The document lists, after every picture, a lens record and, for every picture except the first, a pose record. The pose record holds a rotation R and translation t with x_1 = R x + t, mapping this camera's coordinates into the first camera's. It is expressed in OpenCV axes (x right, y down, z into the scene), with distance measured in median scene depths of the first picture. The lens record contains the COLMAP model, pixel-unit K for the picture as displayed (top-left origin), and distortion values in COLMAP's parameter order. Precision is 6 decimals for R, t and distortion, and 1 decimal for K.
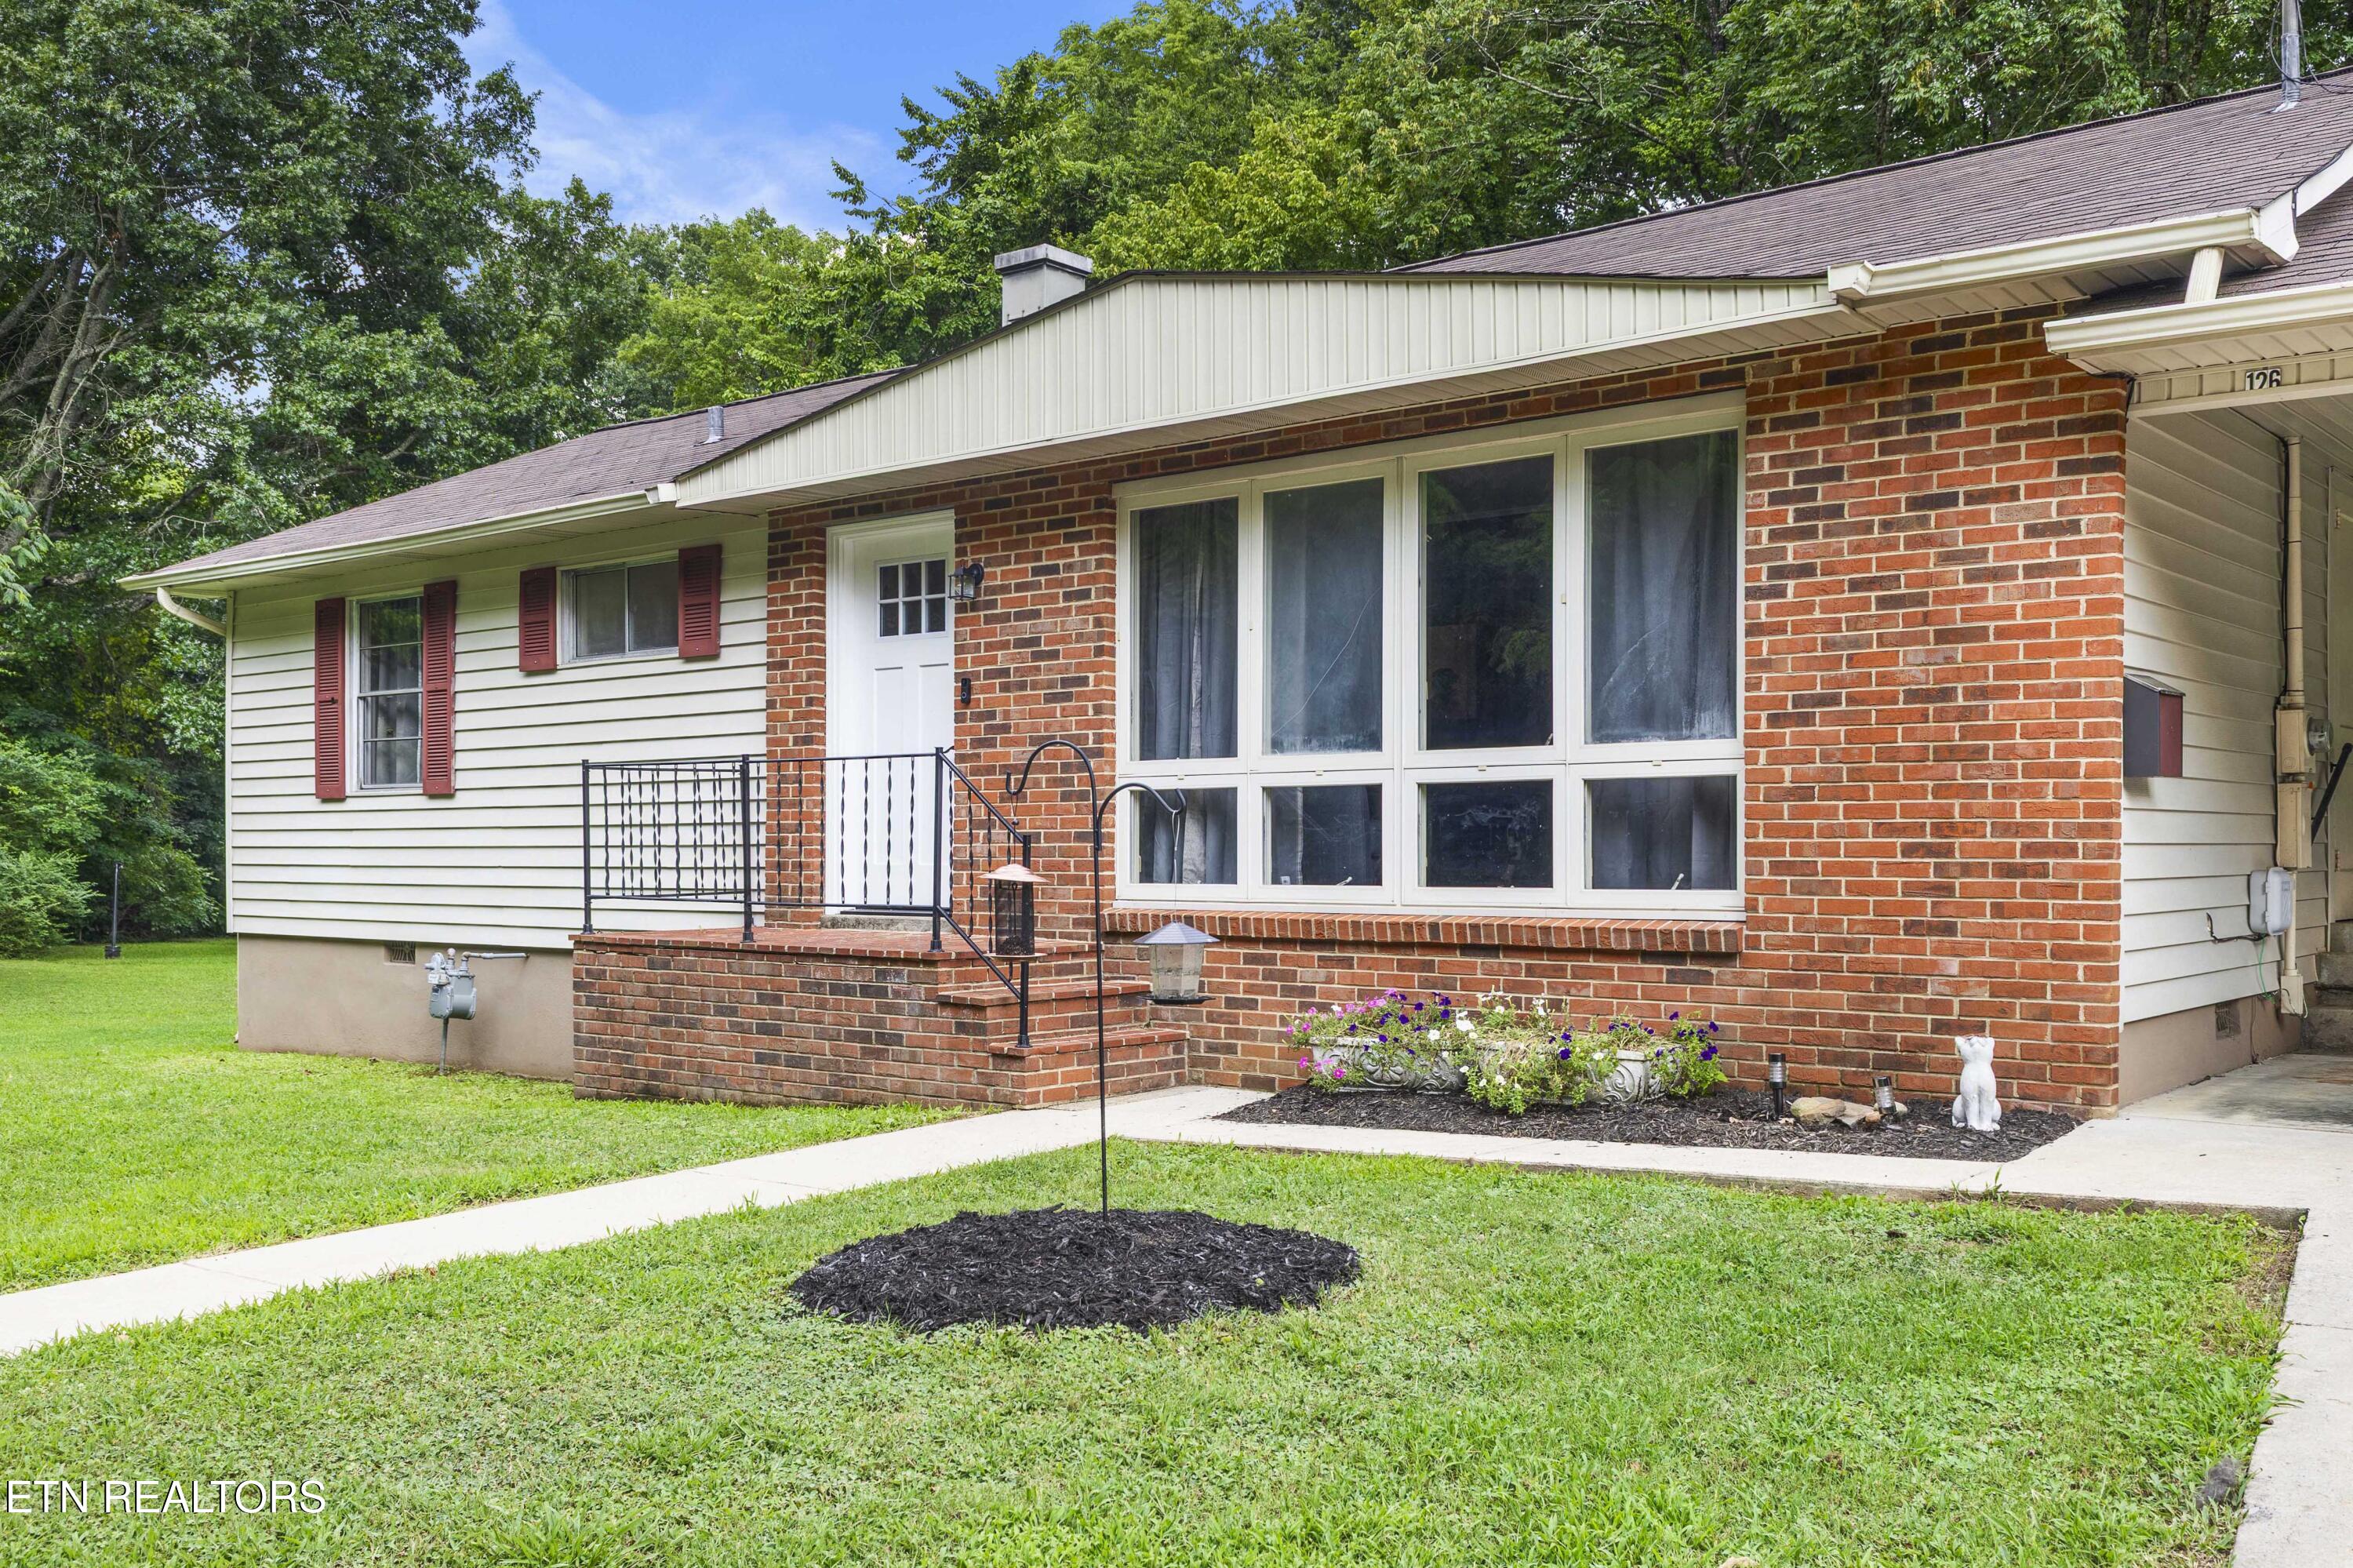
lens RADIAL K [[2163.4, 0, 1207.2], [0, 2163.4, 840.8], [0, 0, 1]] dist [0.019450, 0.000000]
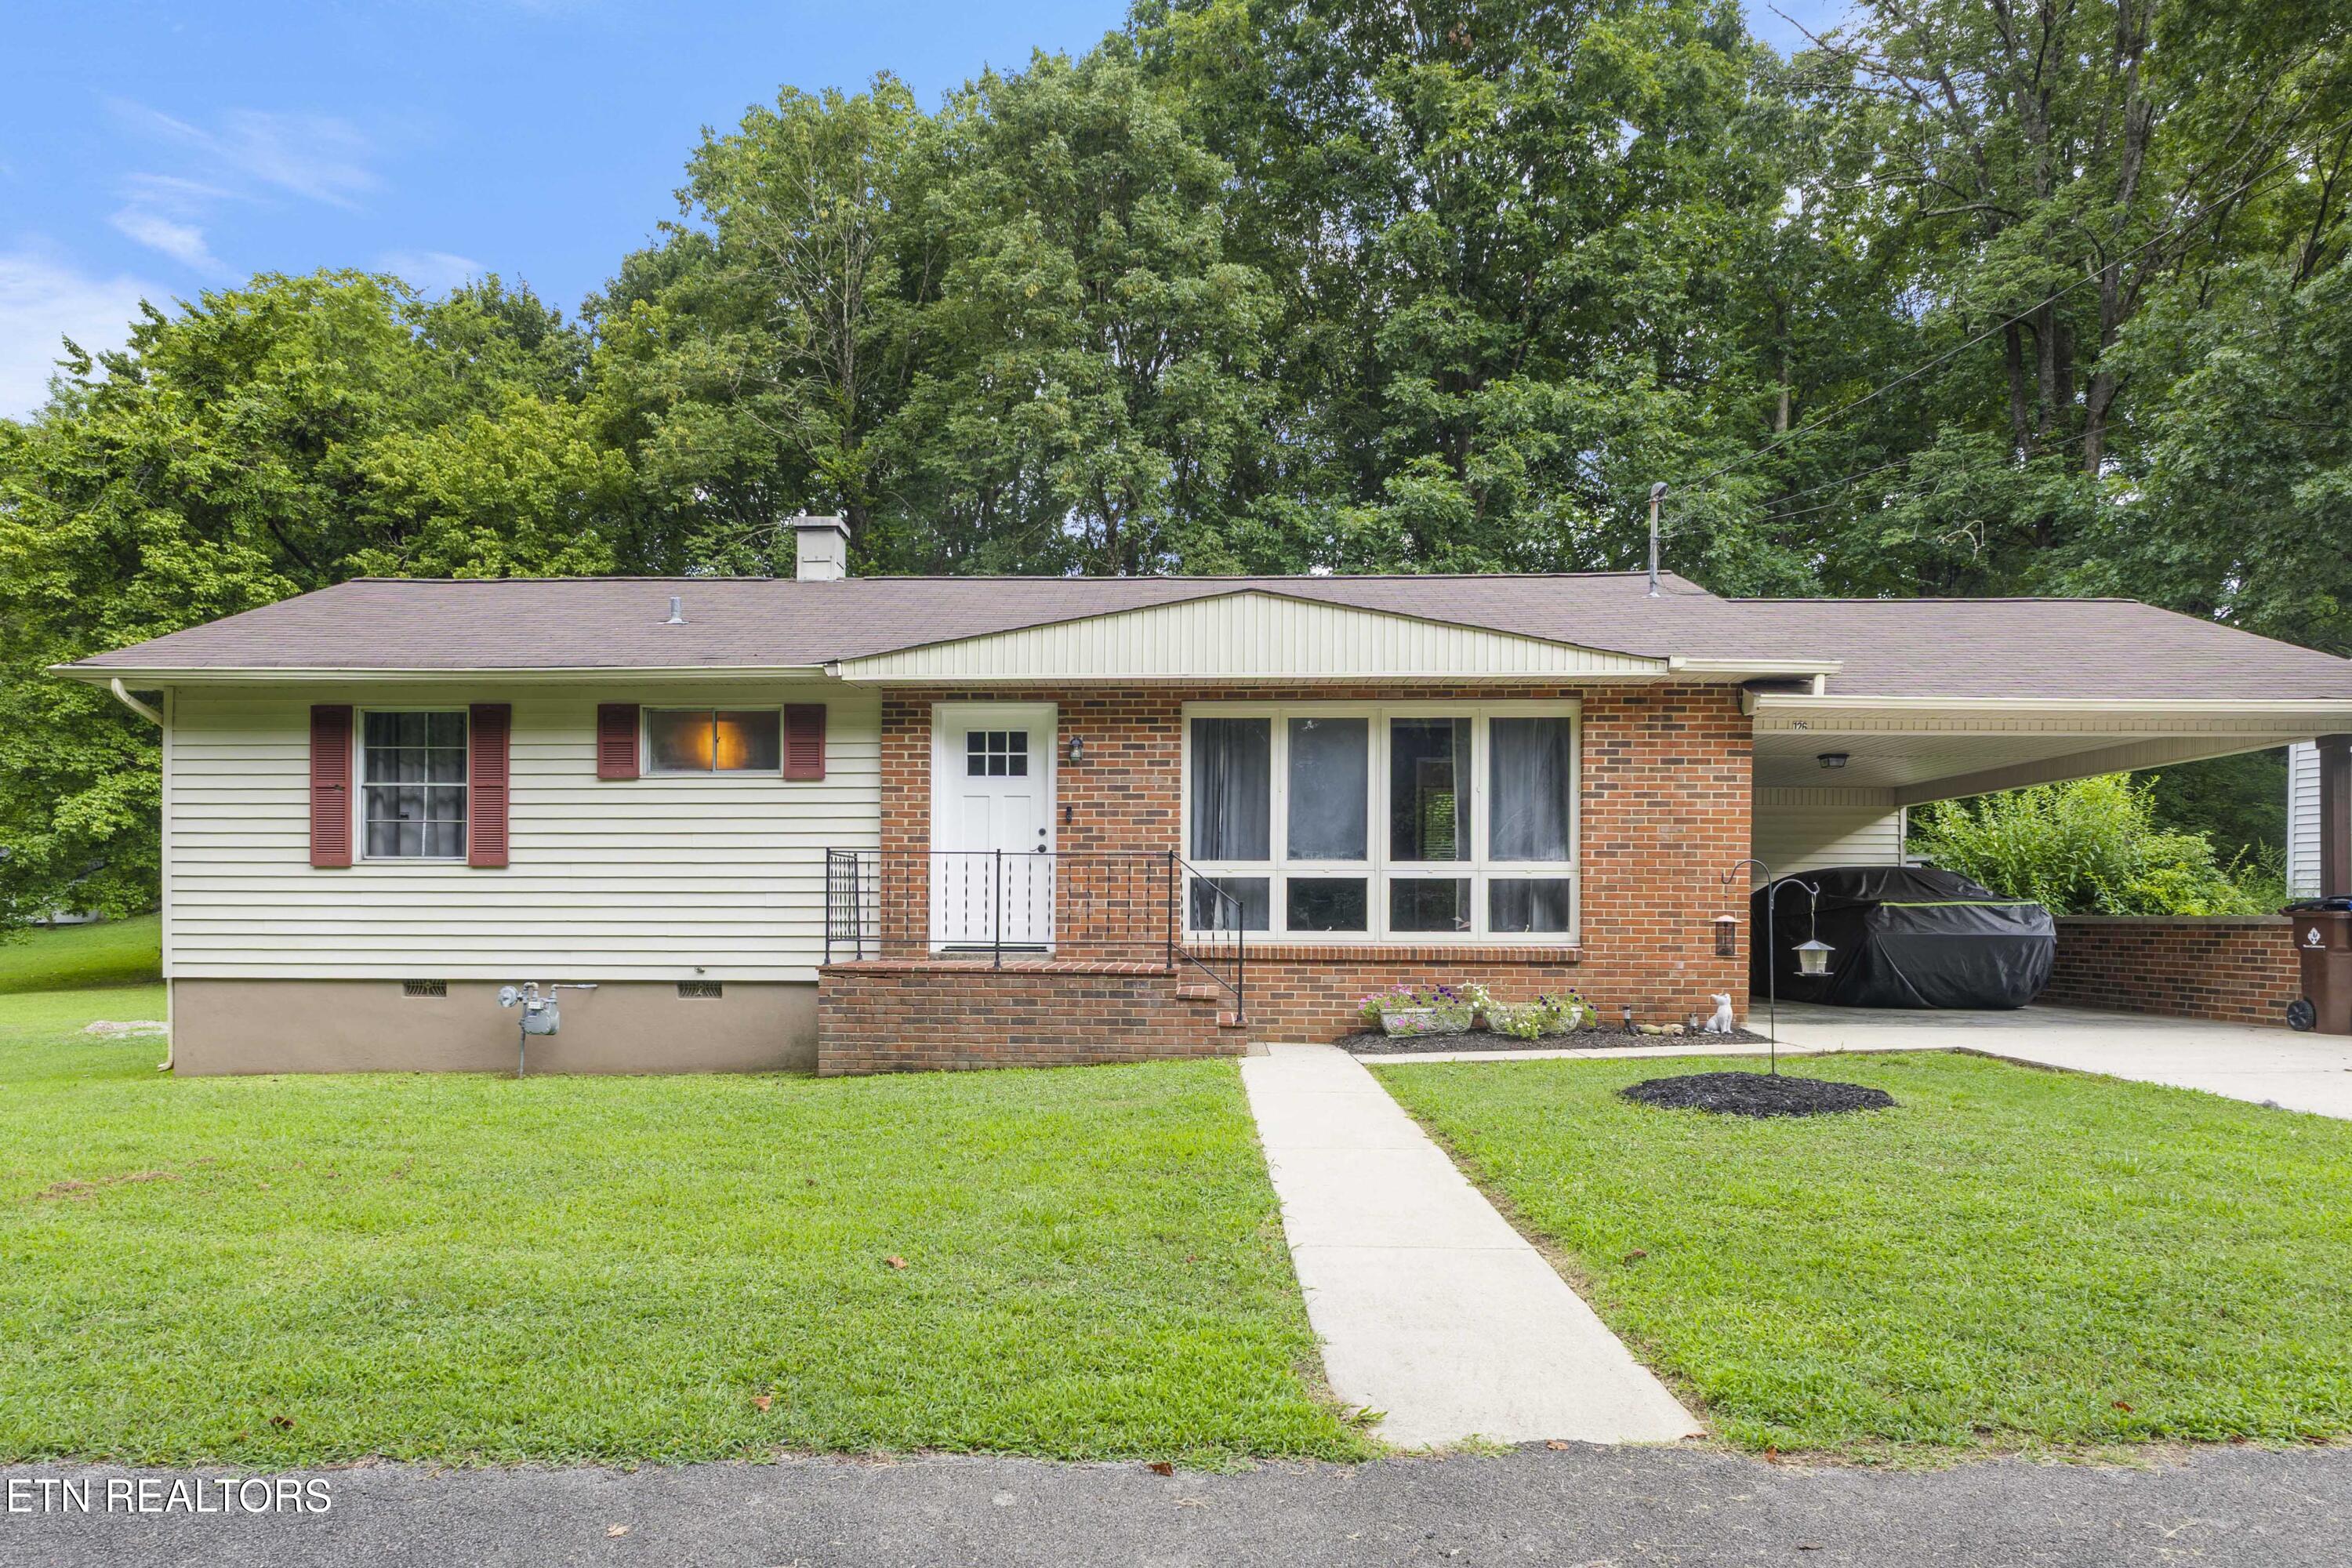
lens RADIAL K [[1417.2, 0, 1149.7], [0, 1417.2, 920.1], [0, 0, 1]] dist [-0.004895, 0.002042]
pose [[0.798768, 0.006592, 0.601603, -0.755350], [-0.007896, 0.999969, -0.000474, 0.011851], [-0.601588, -0.004372, 0.798795, 0.106337]]
